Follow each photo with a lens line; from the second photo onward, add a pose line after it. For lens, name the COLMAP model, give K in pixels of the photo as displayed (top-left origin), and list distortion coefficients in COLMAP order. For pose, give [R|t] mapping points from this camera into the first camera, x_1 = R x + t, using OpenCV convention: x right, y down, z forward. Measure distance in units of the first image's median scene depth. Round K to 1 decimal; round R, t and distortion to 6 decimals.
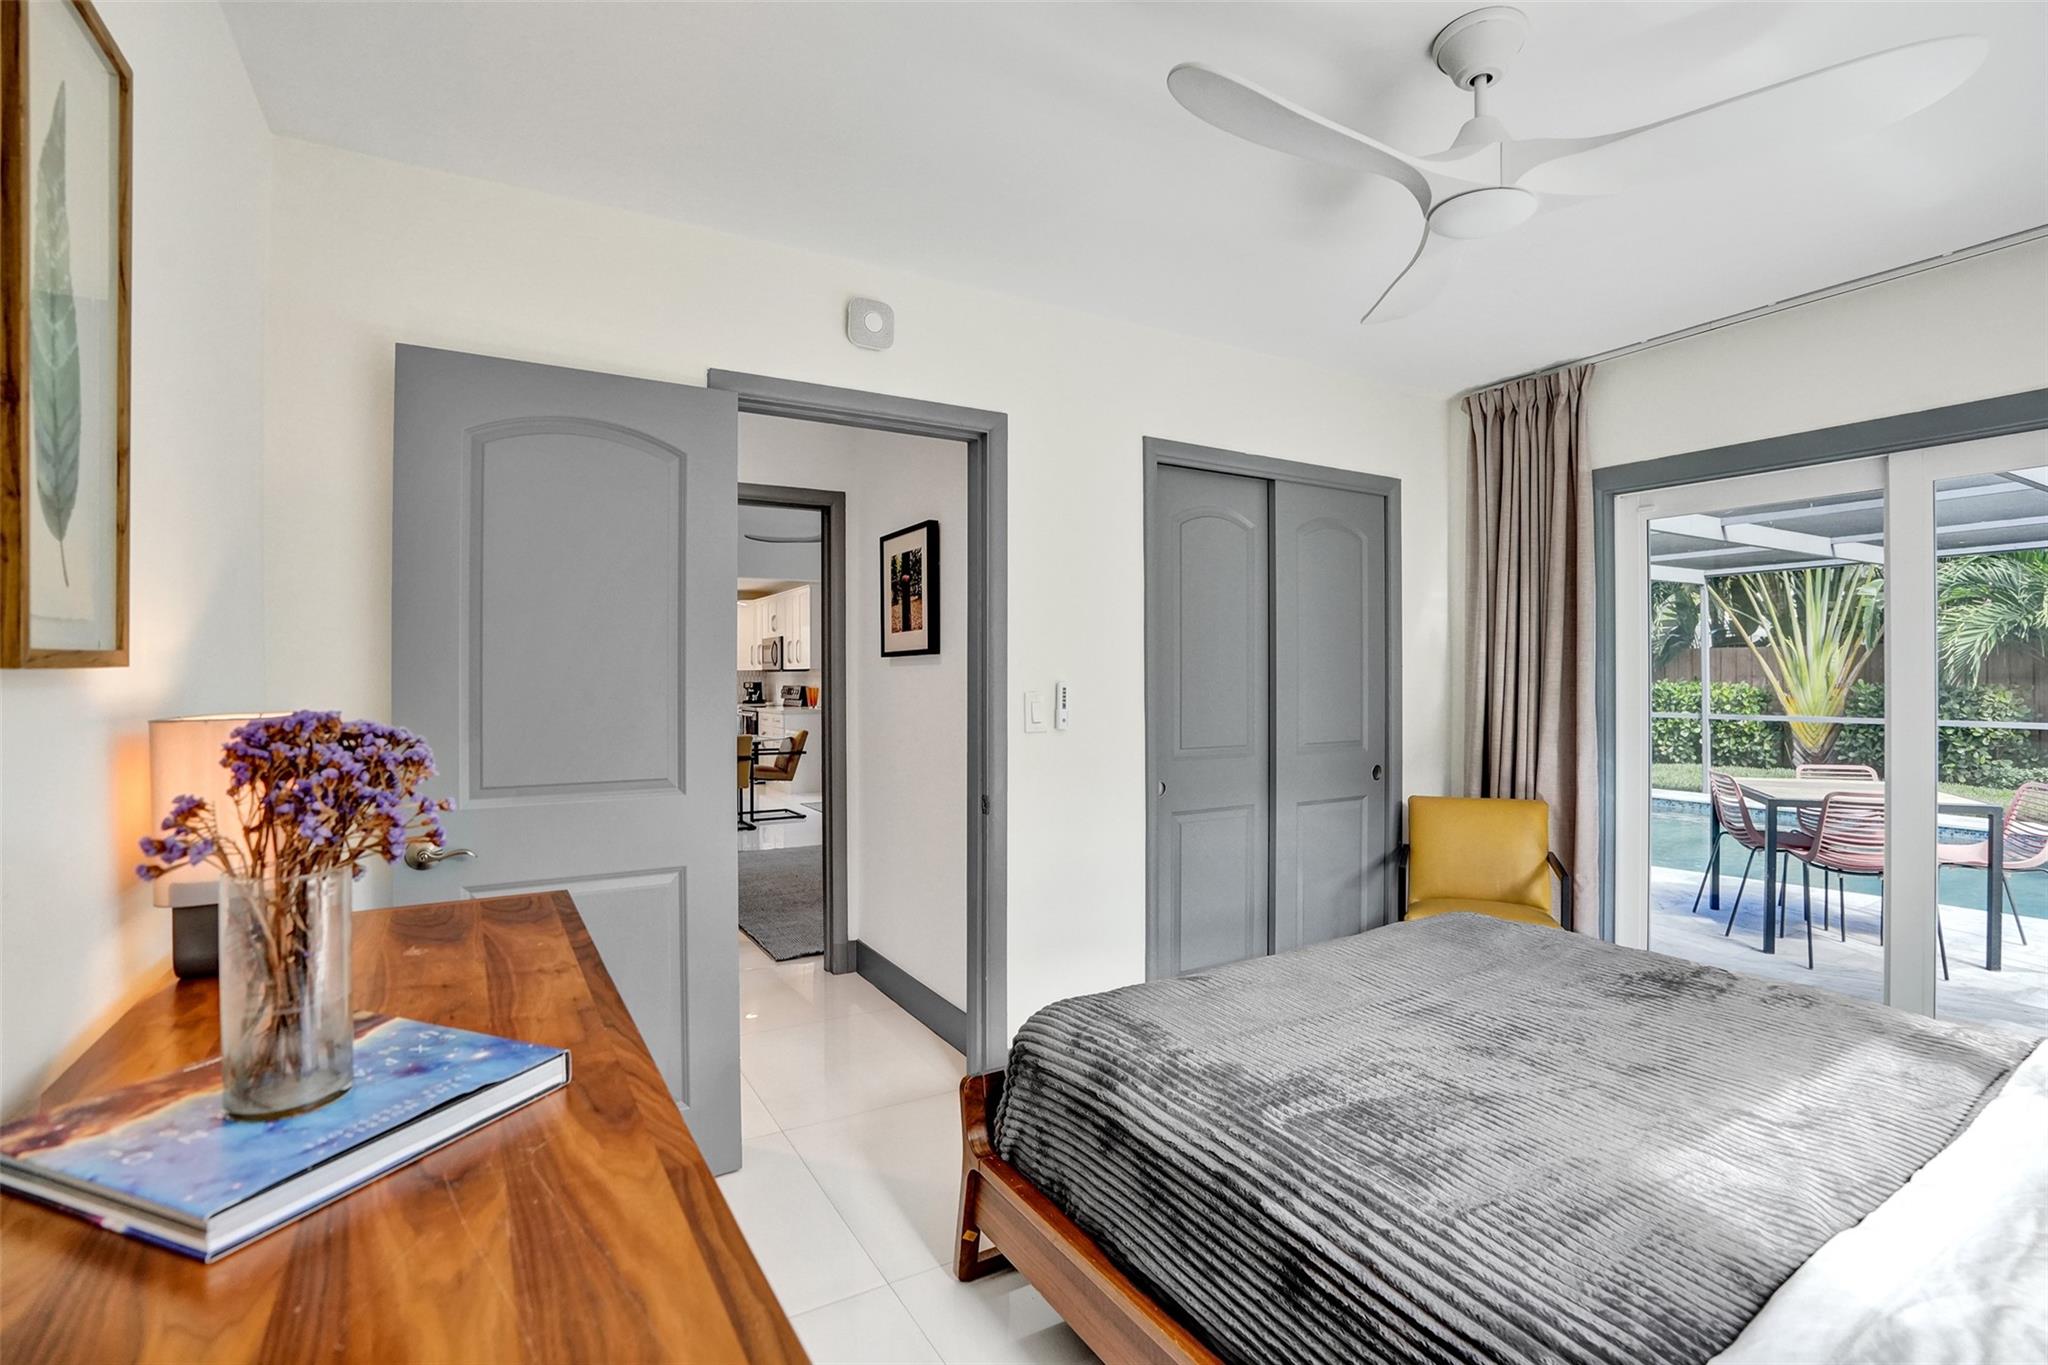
lens RADIAL K [[899.3, 0, 1029.4], [0, 899.3, 678.3], [0, 0, 1]] dist [-0.001815, -0.000061]
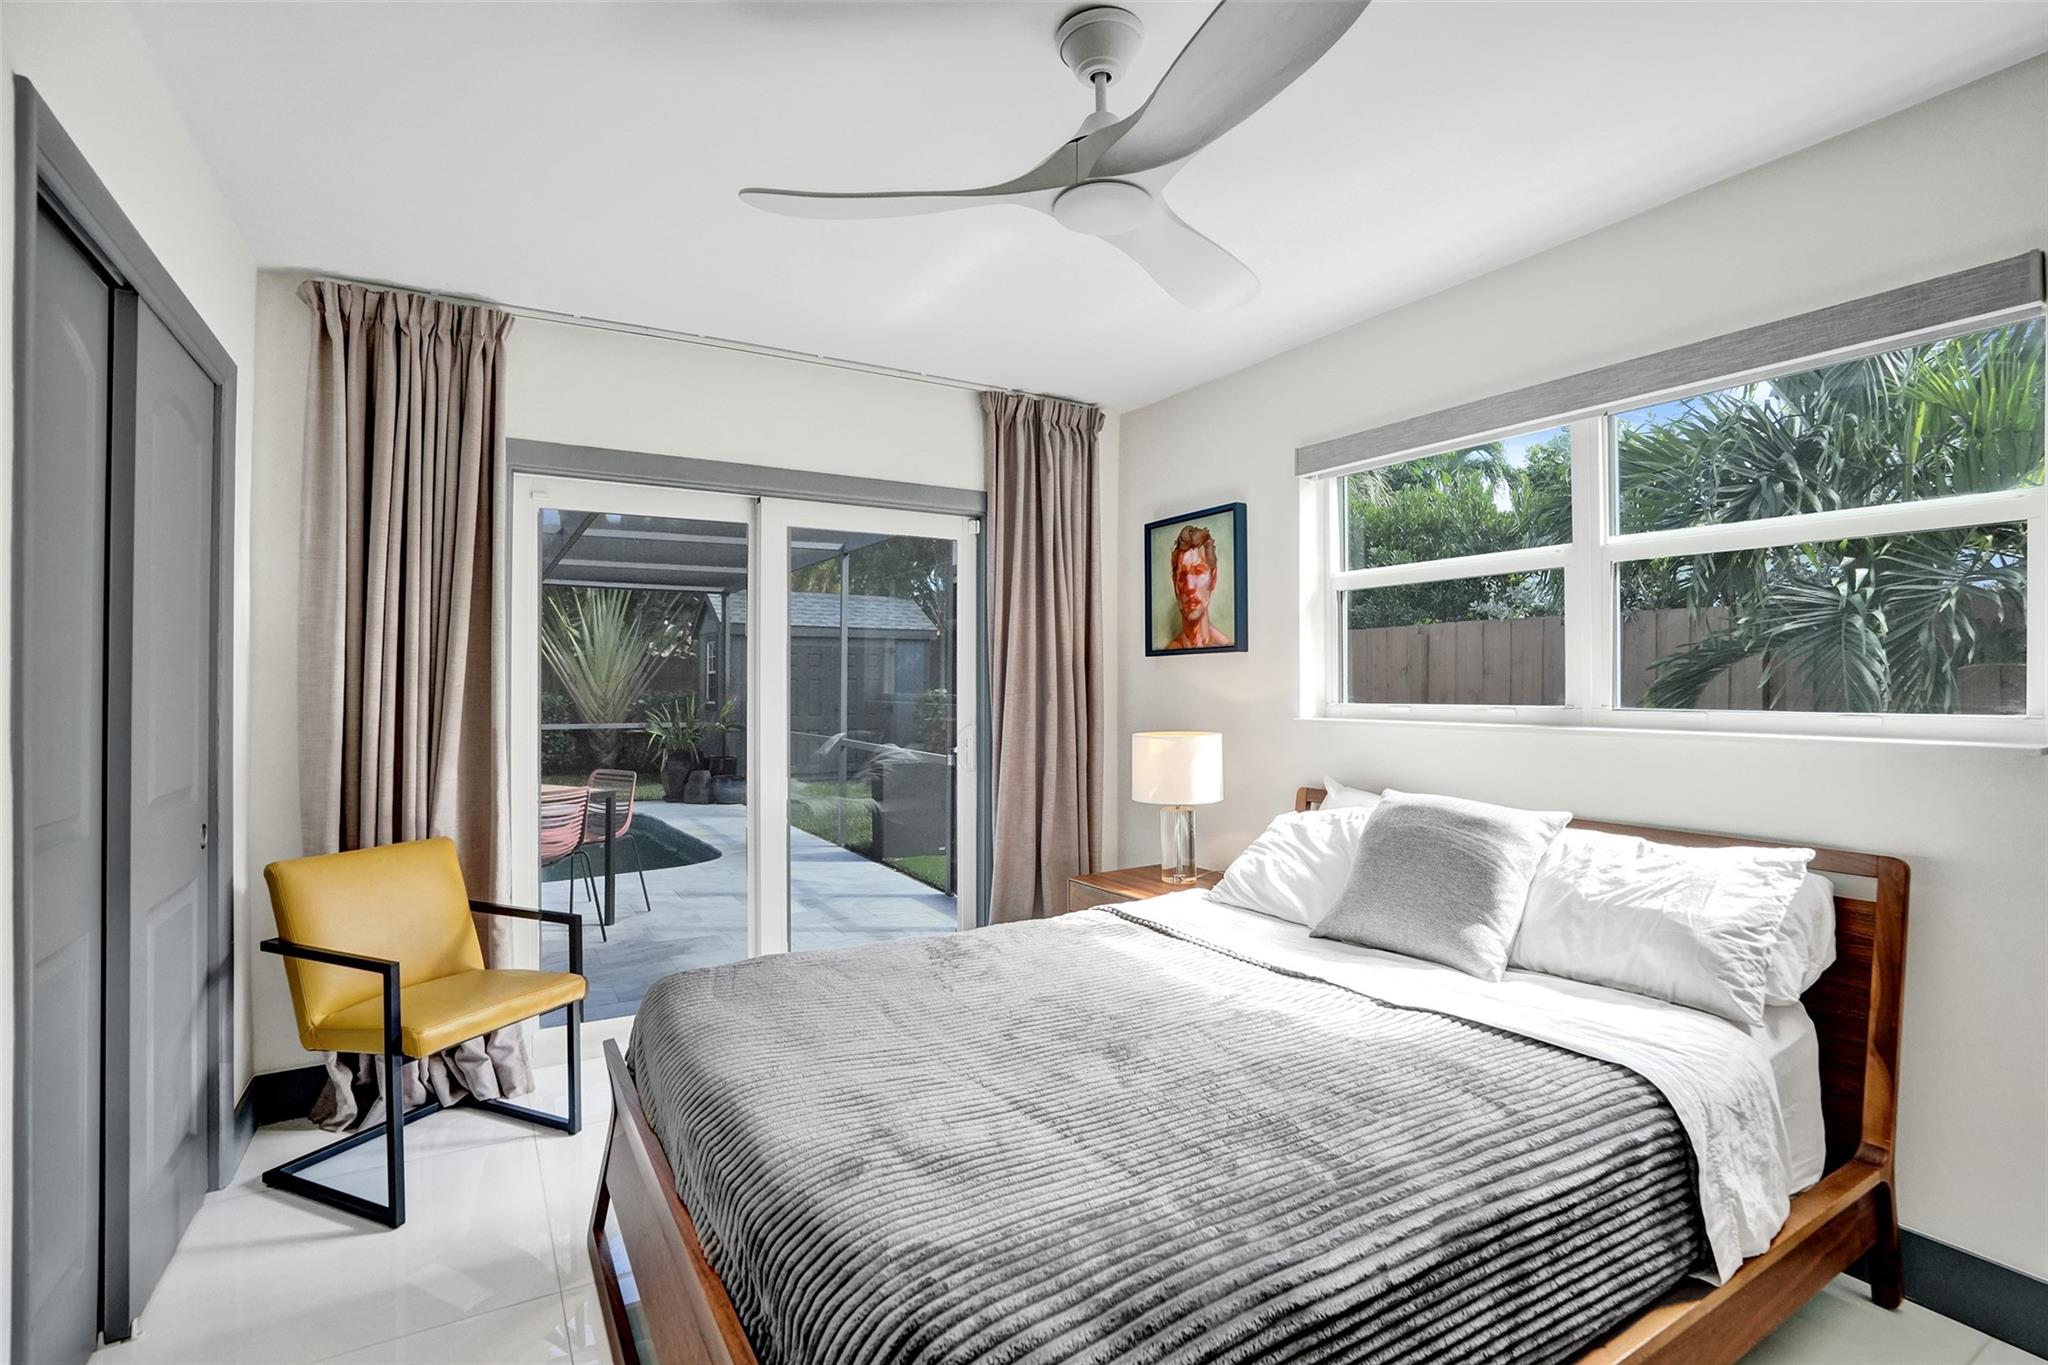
lens RADIAL K [[961.2, 0, 1029.0], [0, 961.2, 671.5], [0, 0, 1]] dist [-0.031031, -0.000125]
pose [[0.022235, 0.017271, 0.999604, -0.540232], [0.006921, 0.999824, -0.017429, 0.015167], [-0.999729, 0.007306, 0.022112, 1.037076]]
